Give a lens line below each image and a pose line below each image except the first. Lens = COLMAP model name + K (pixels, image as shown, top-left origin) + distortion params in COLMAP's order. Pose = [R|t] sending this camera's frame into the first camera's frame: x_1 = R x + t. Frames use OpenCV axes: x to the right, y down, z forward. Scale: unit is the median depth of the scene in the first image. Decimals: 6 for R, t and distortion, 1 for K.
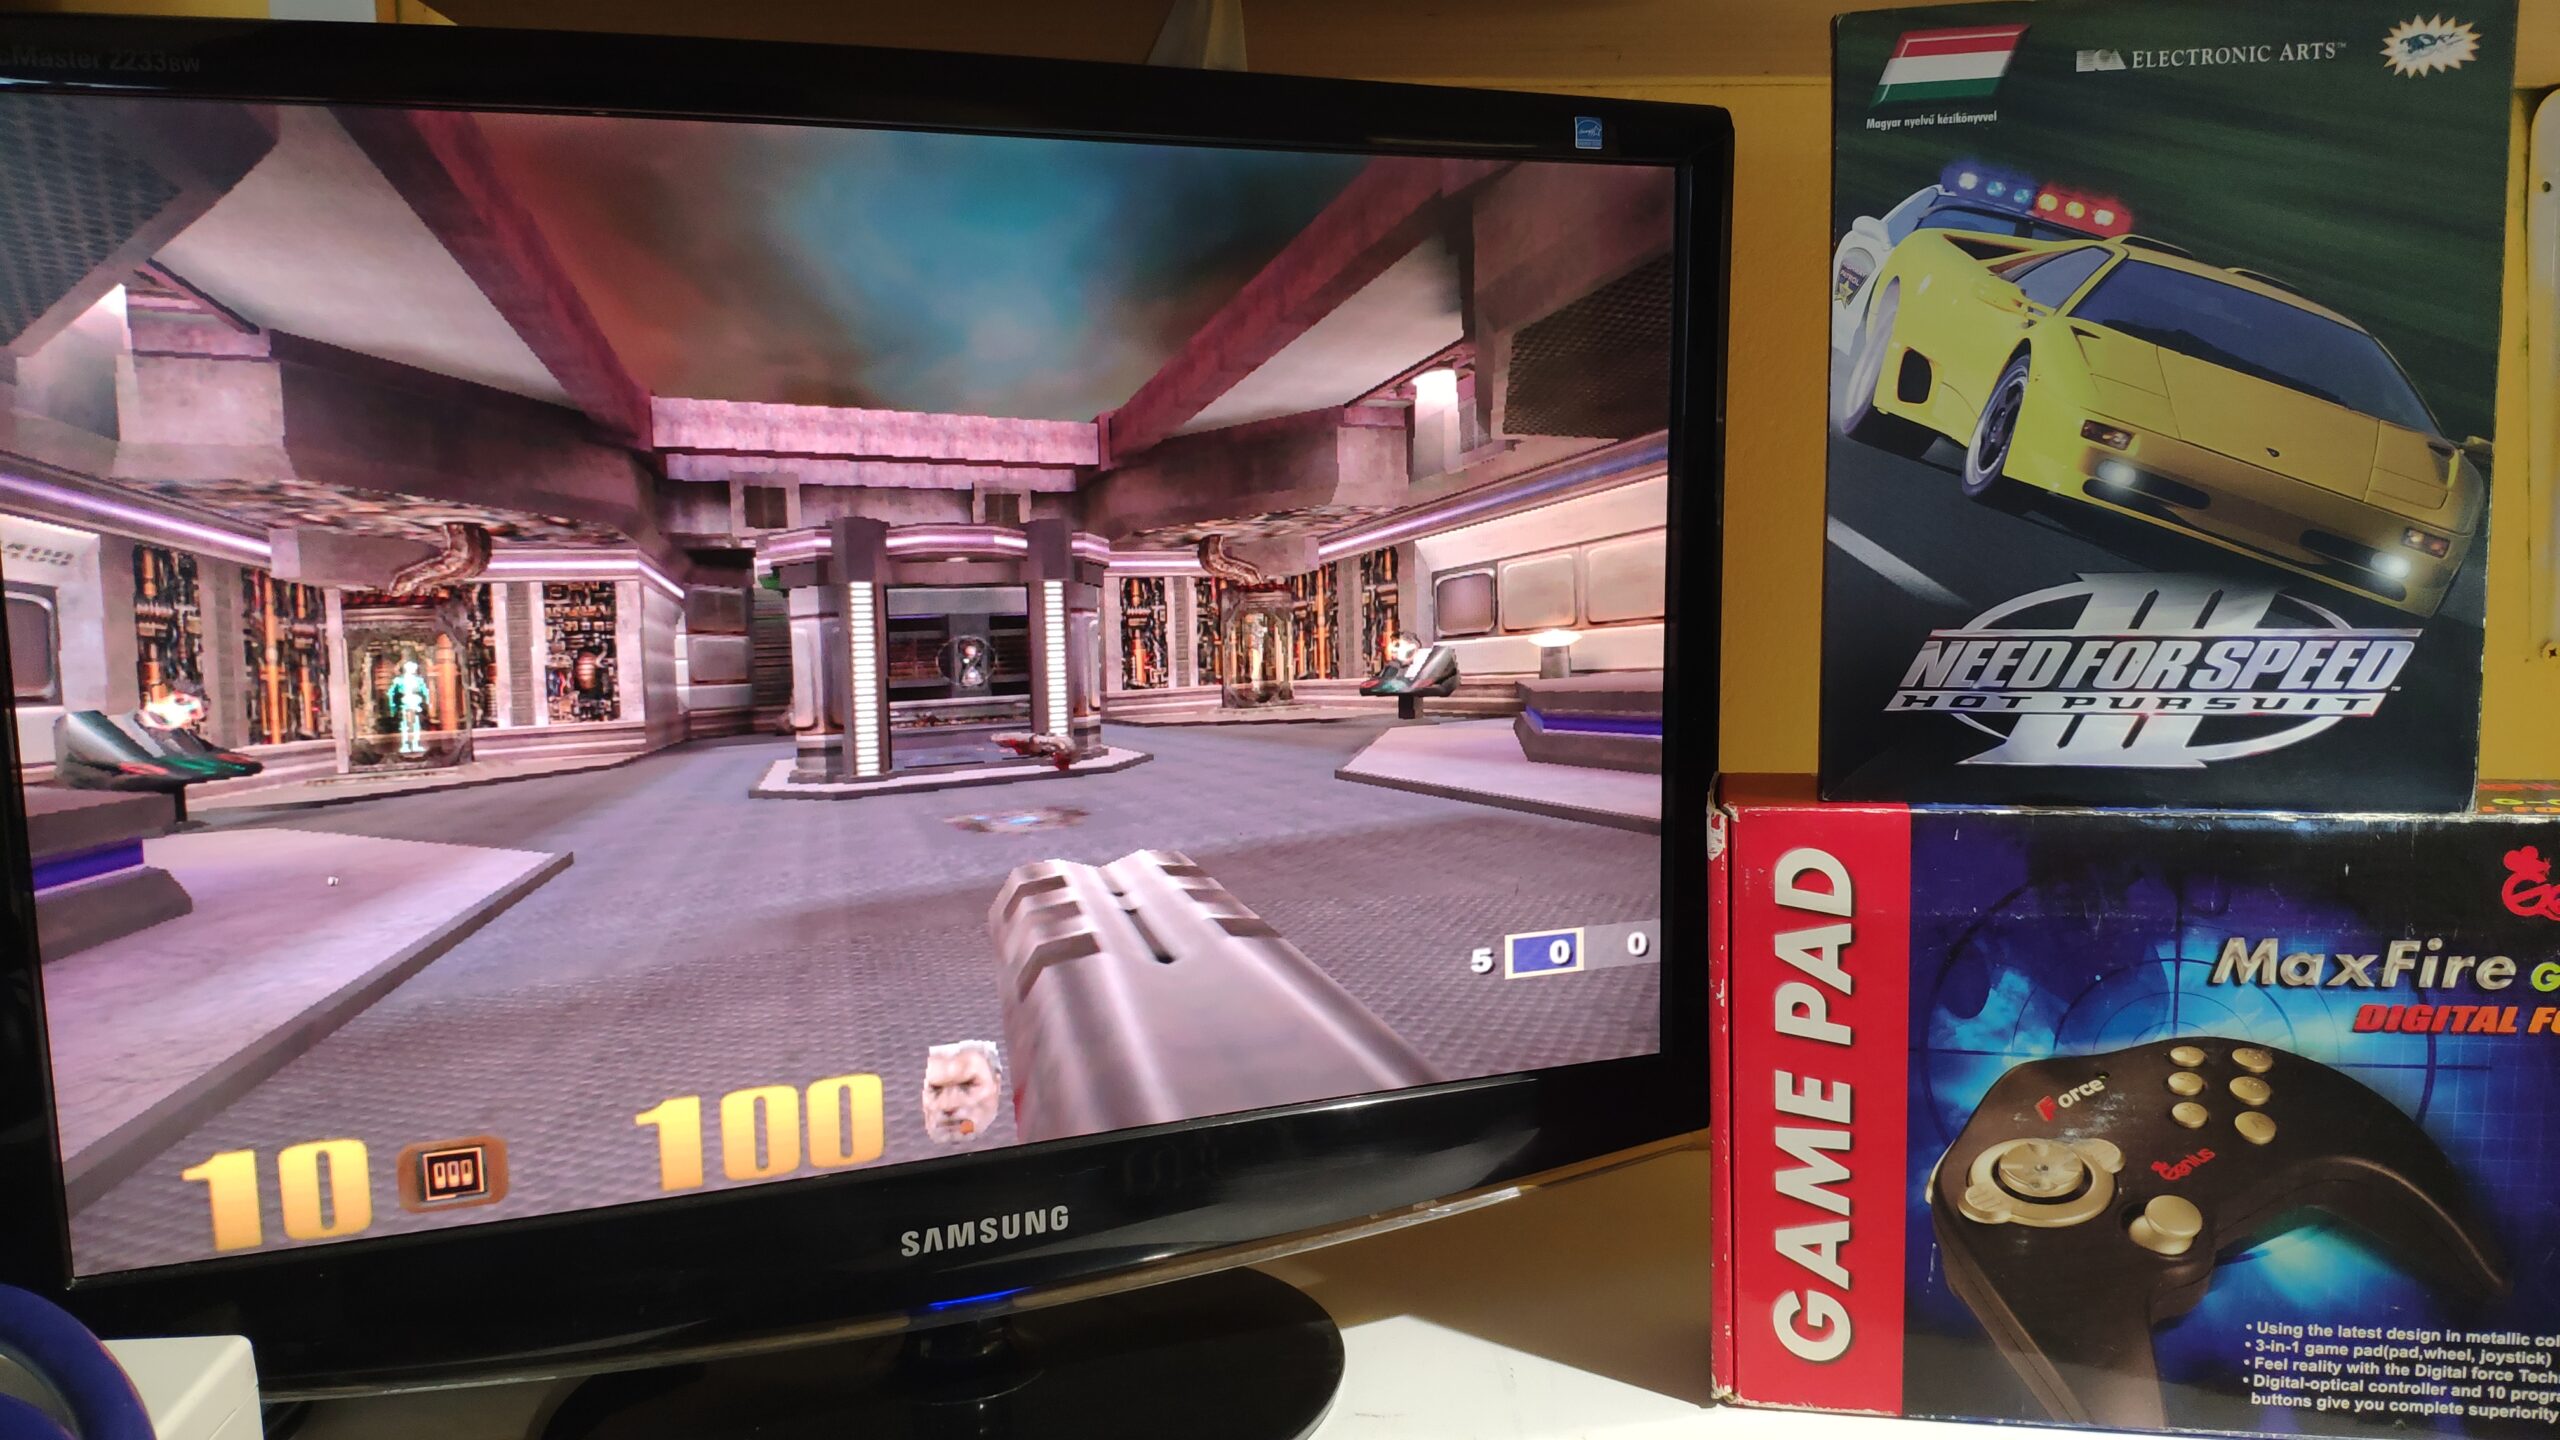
lens RADIAL K [[1912.1, 0, 1280.0], [0, 1912.1, 720.0], [0, 0, 1]] dist [0.050742, -0.116570]
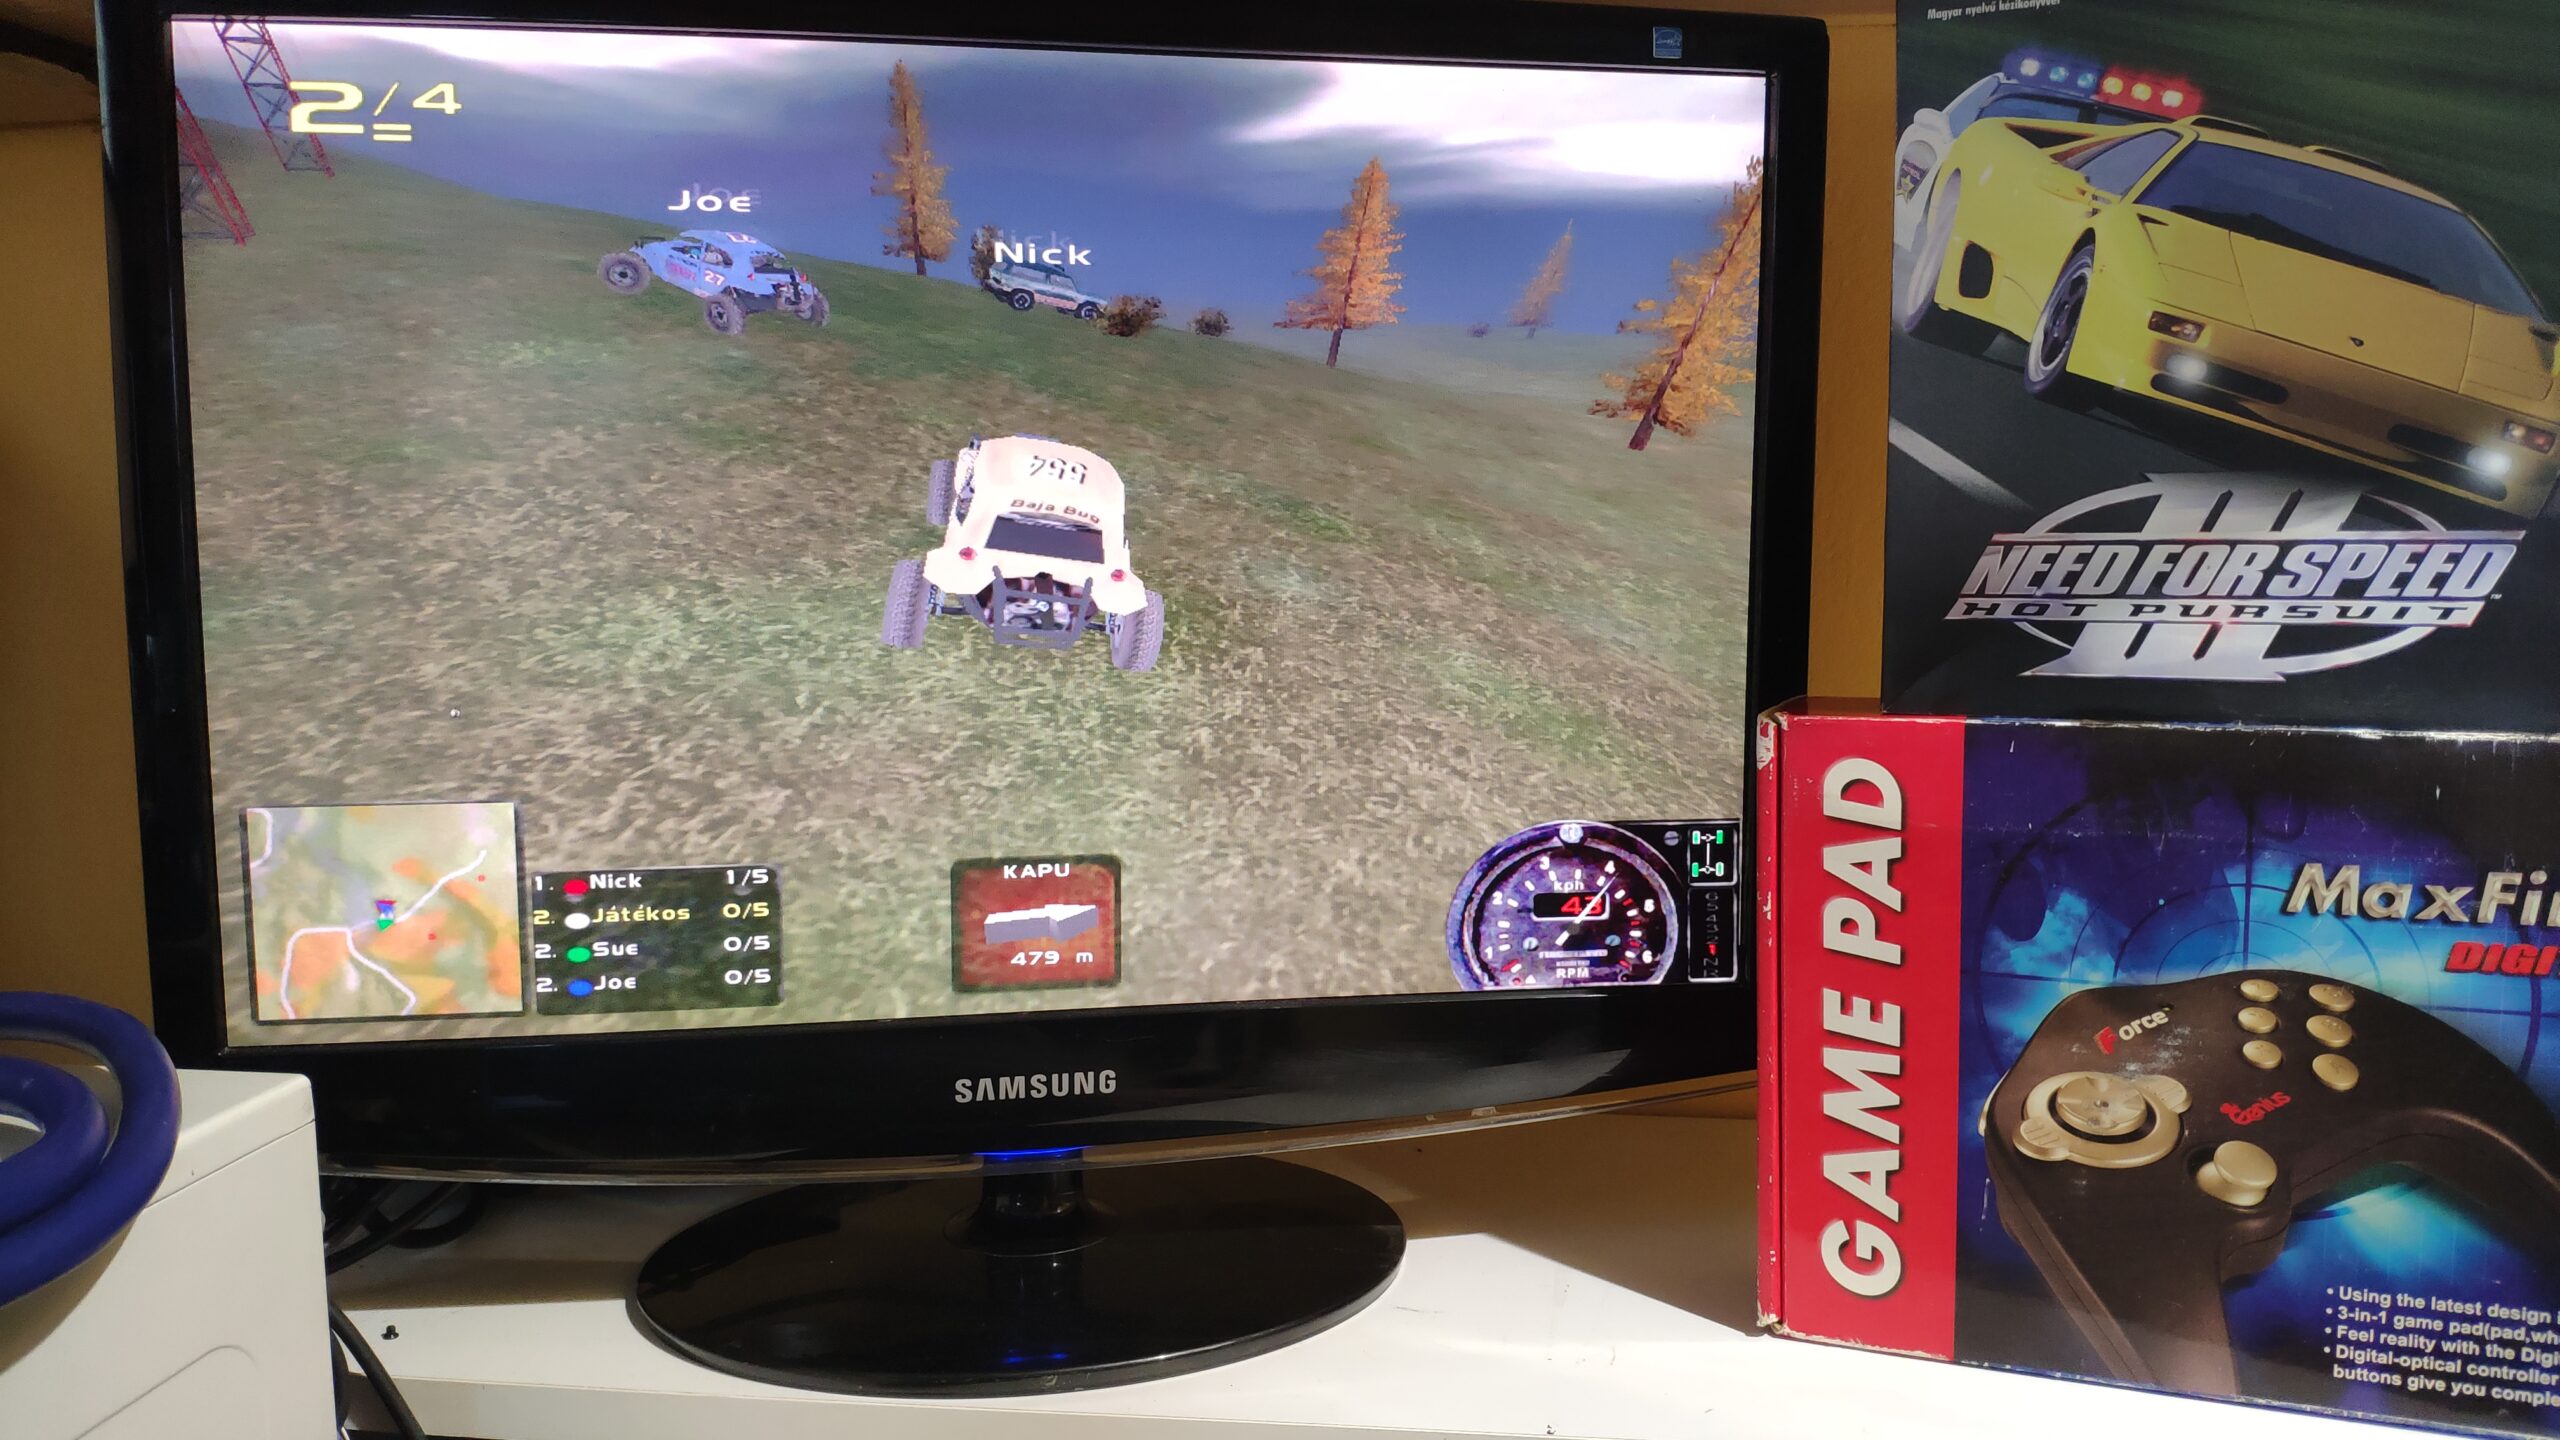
lens RADIAL K [[1912.1, 0, 1280.0], [0, 1912.1, 720.0], [0, 0, 1]] dist [0.050742, -0.116570]
pose [[0.978138, 0.034954, -0.204999, 0.191099], [-0.040357, 0.998938, -0.022235, 0.082755], [0.204004, 0.030022, 0.978510, -0.016342]]
